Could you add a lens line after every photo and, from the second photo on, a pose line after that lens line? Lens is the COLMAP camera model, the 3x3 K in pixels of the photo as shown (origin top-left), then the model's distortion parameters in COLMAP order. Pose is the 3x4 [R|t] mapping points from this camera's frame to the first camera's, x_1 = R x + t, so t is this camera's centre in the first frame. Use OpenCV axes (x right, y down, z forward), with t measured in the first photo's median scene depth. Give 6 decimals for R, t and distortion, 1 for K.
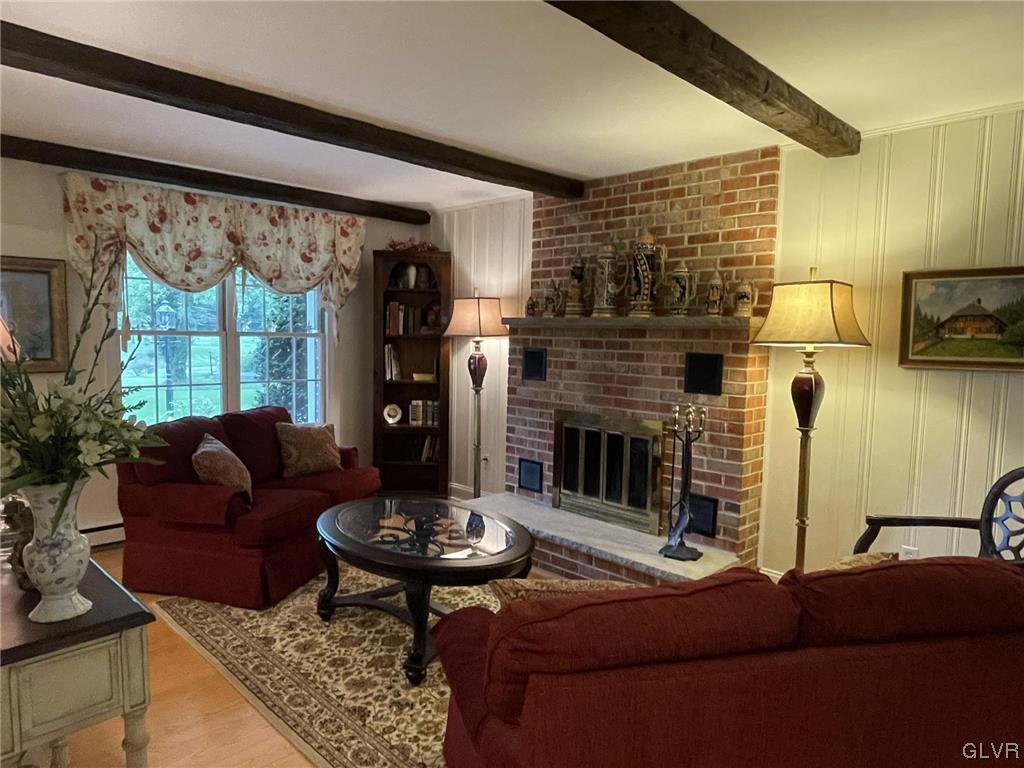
lens RADIAL K [[644.3, 0, 508.4], [0, 644.3, 387.3], [0, 0, 1]] dist [0.005732, -0.000644]
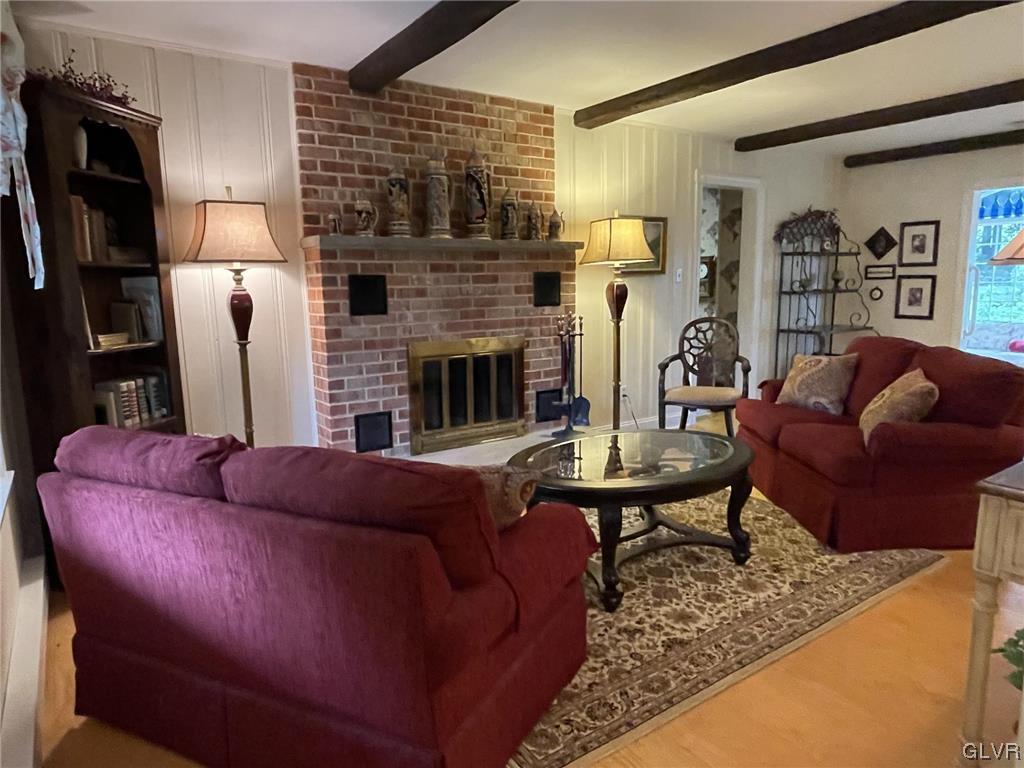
lens RADIAL K [[644.3, 0, 508.4], [0, 644.3, 387.3], [0, 0, 1]] dist [0.005732, -0.000644]
pose [[0.193058, -0.183005, 0.963970, -0.820980], [0.103551, 0.980766, 0.165455, -0.043434], [-0.975708, 0.067878, 0.208295, 0.752942]]
